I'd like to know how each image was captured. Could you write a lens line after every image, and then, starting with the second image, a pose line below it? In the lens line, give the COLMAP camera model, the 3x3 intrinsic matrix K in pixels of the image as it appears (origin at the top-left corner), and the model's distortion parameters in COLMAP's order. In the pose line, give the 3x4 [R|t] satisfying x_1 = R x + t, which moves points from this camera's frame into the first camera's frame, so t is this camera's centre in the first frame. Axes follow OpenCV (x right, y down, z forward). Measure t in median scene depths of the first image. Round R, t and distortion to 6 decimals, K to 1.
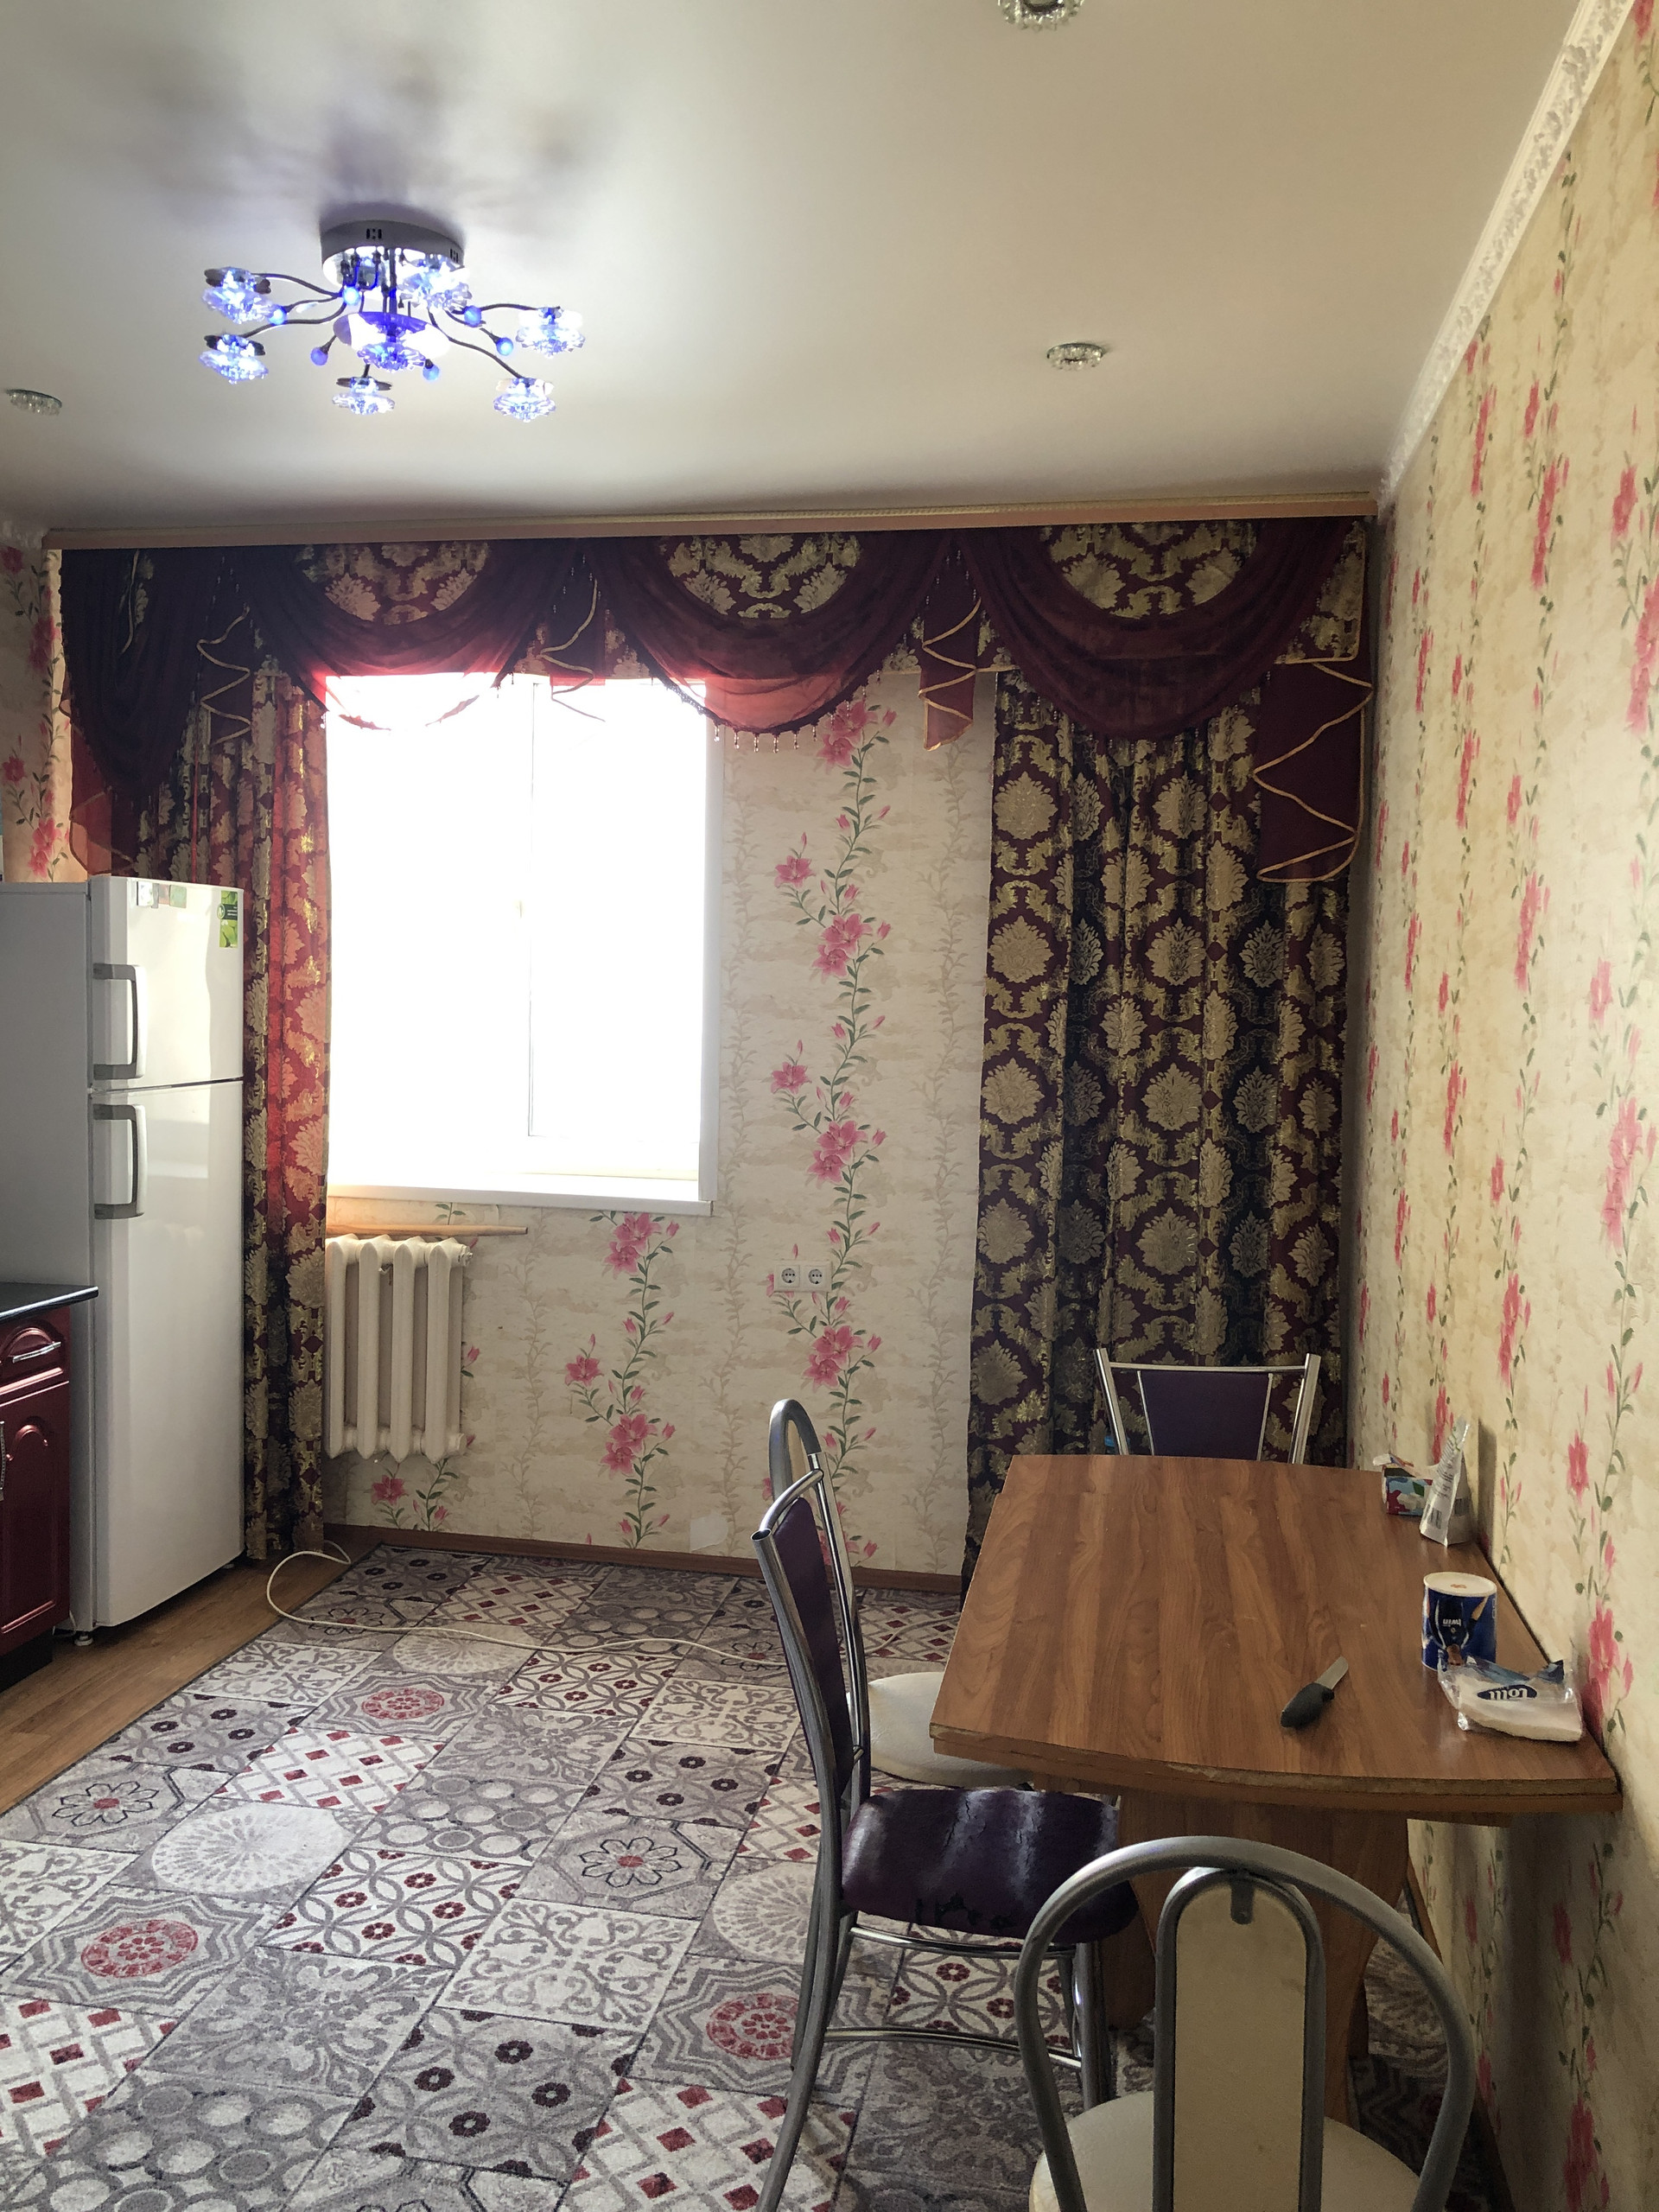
lens RADIAL K [[1798.9, 0, 813.4], [0, 1798.9, 1078.3], [0, 0, 1]] dist [0.006287, 0.024284]
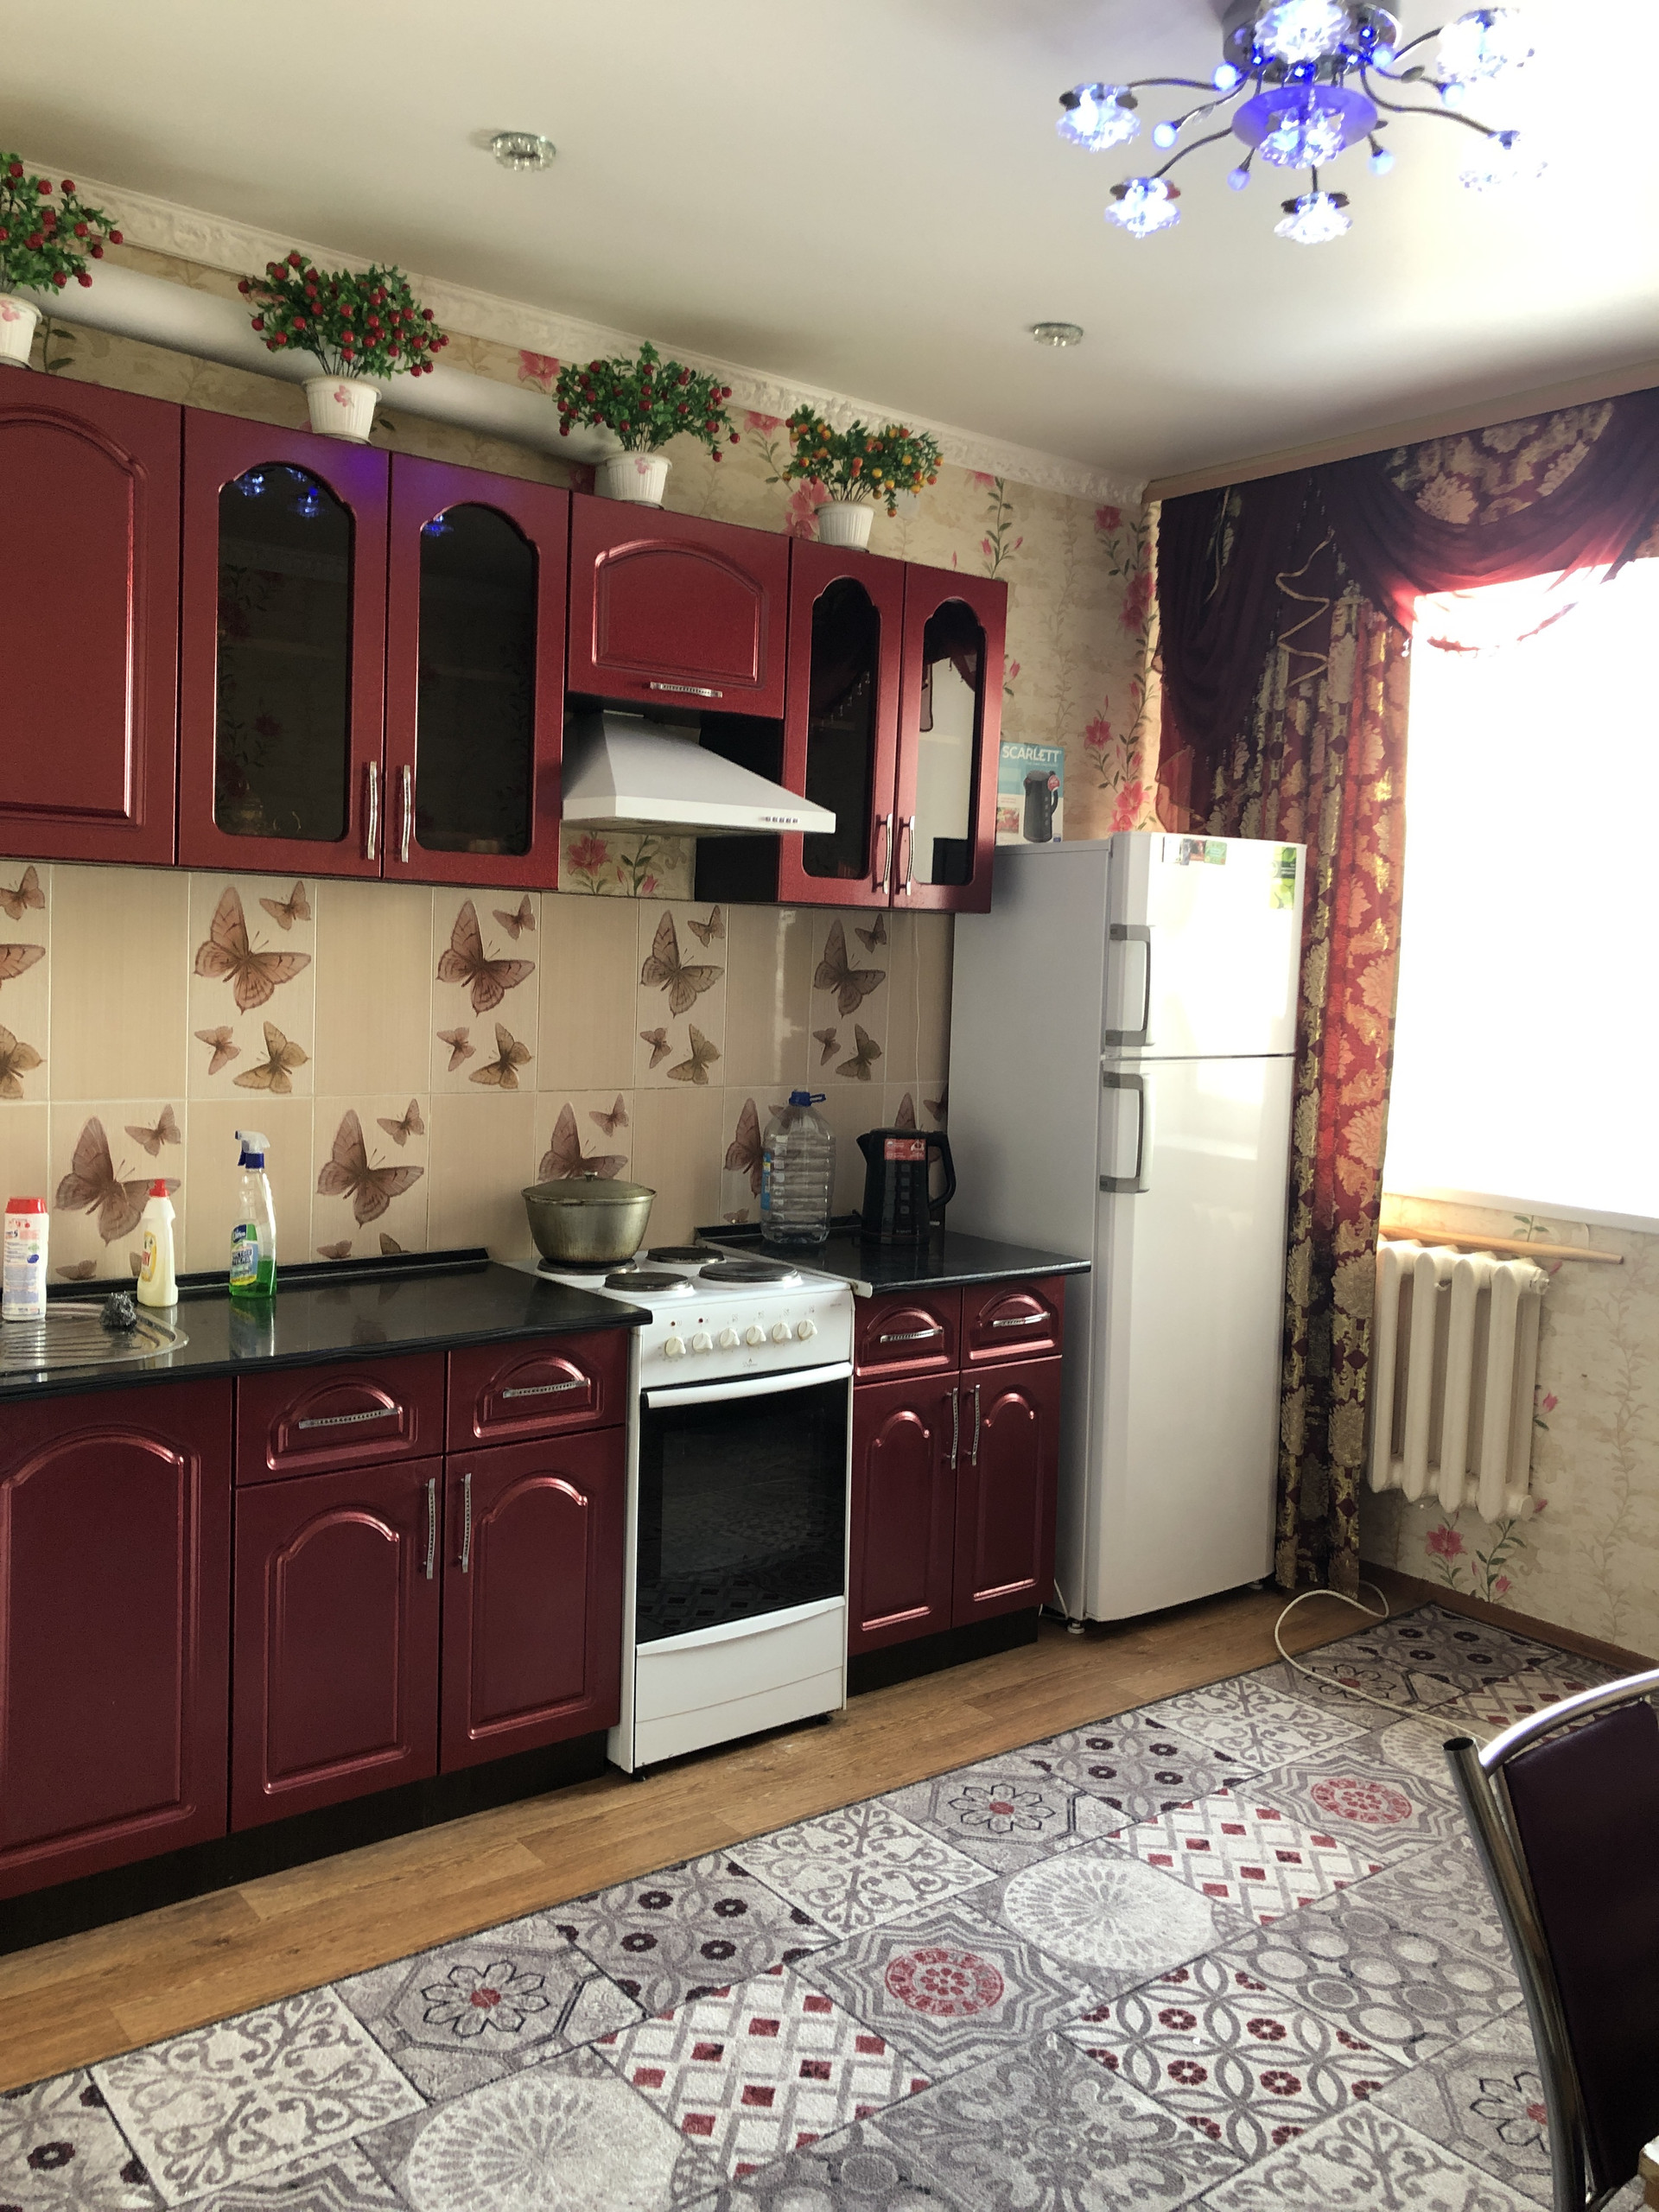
lens RADIAL K [[1798.9, 0, 813.4], [0, 1798.9, 1078.3], [0, 0, 1]] dist [0.006287, 0.024284]
pose [[0.752087, 0.050454, -0.657130, 0.095849], [-0.049408, 0.998576, 0.020122, 0.005695], [0.657209, 0.017334, 0.753509, 0.160622]]
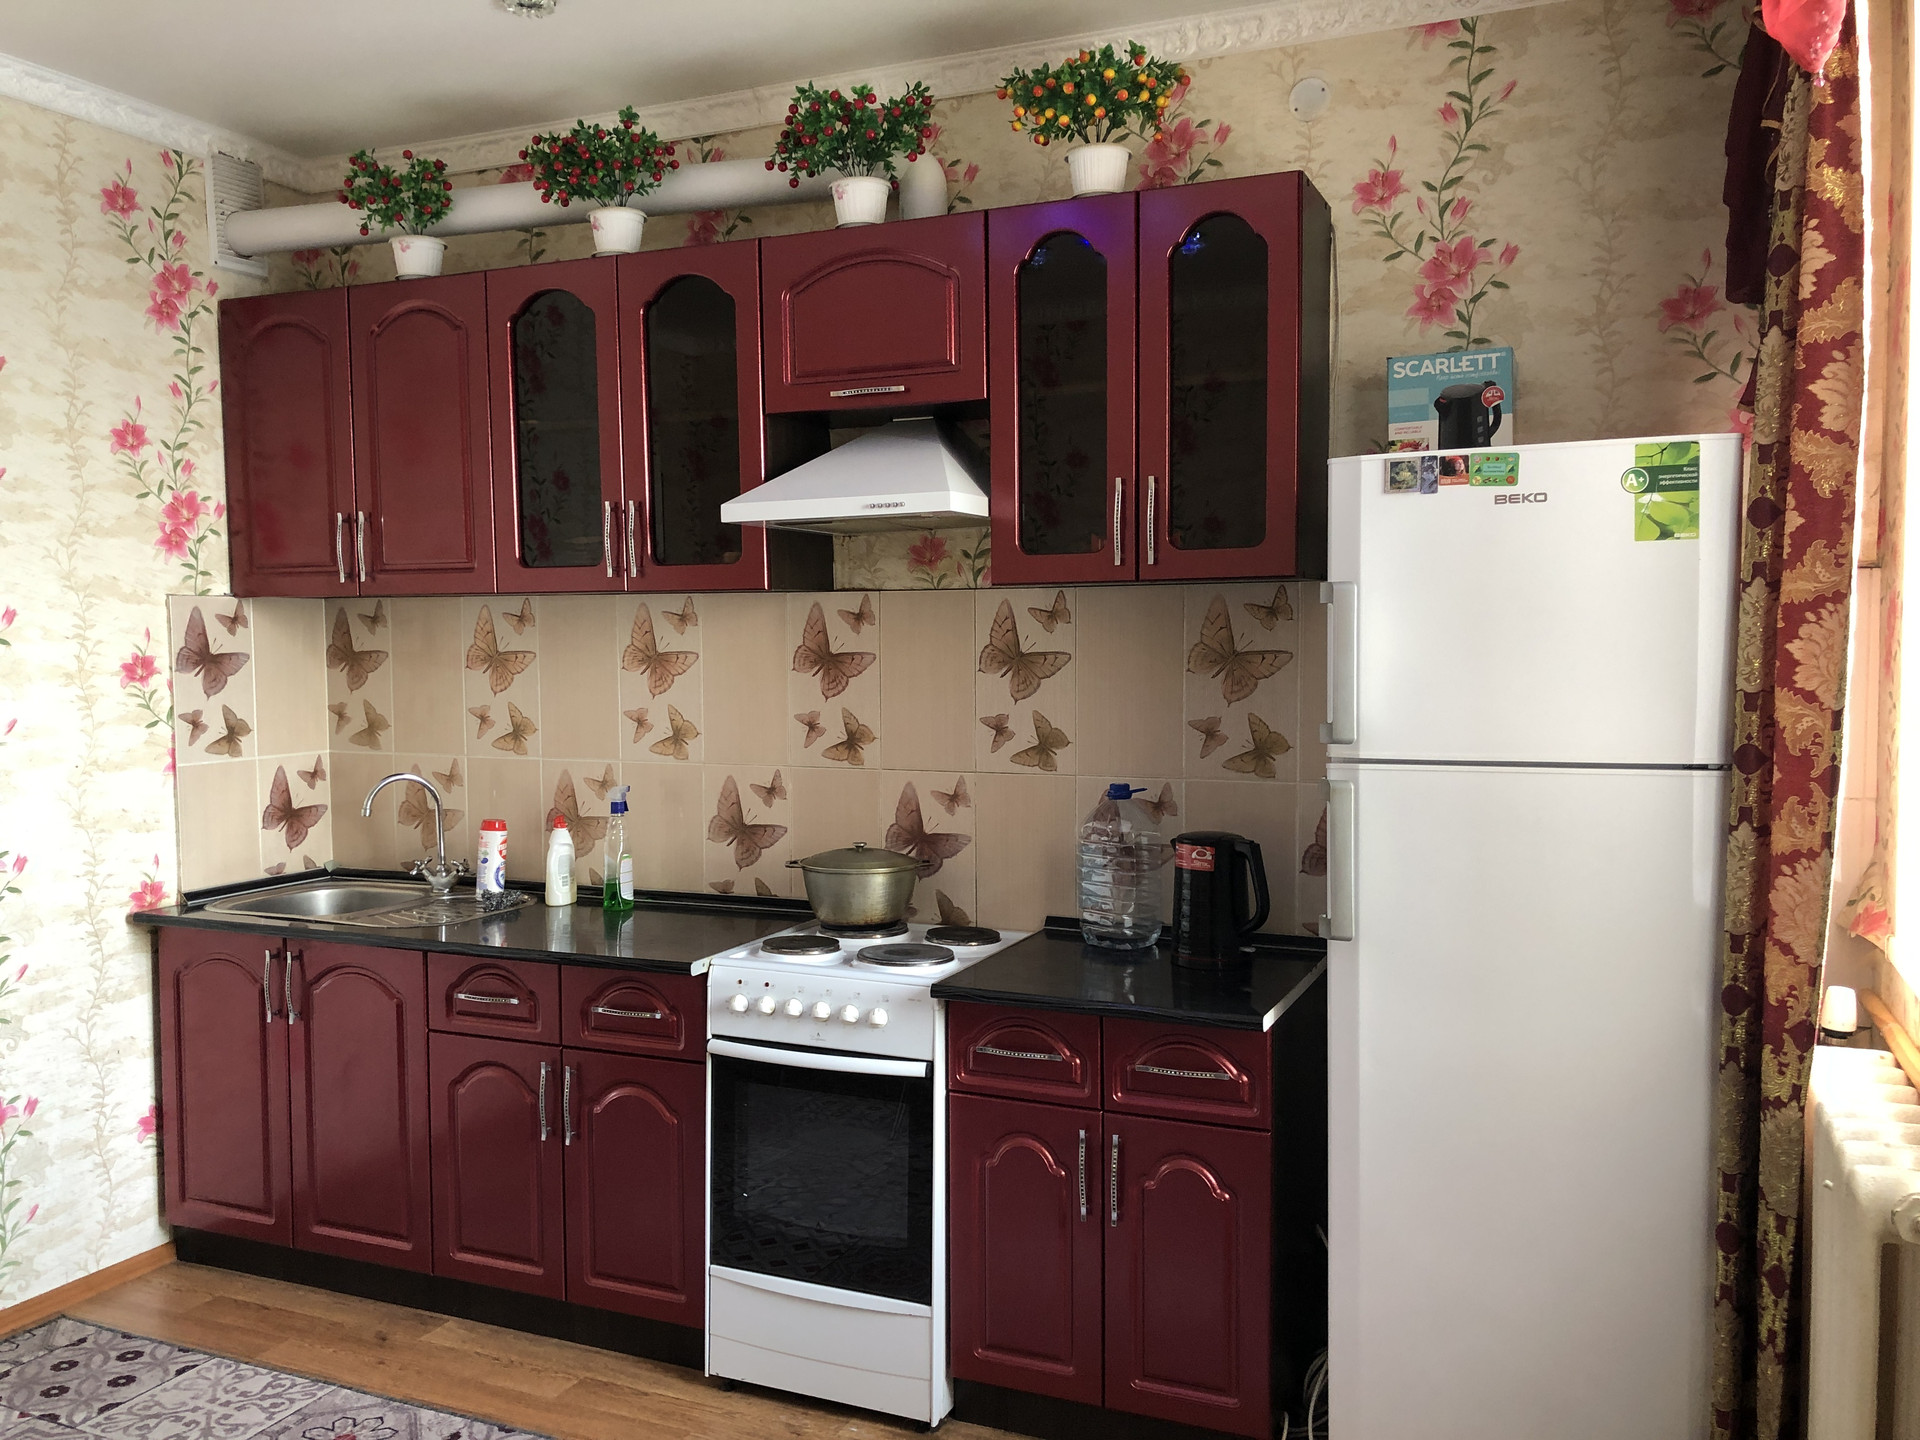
lens RADIAL K [[1583.7, 0, 958.2], [0, 1583.7, 731.3], [0, 0, 1]] dist [0.032353, -0.001419]
pose [[-0.233196, 0.039302, -0.971635, 0.227729], [-0.044853, 0.997685, 0.051121, -0.025968], [0.971395, 0.055502, -0.230893, 0.879592]]
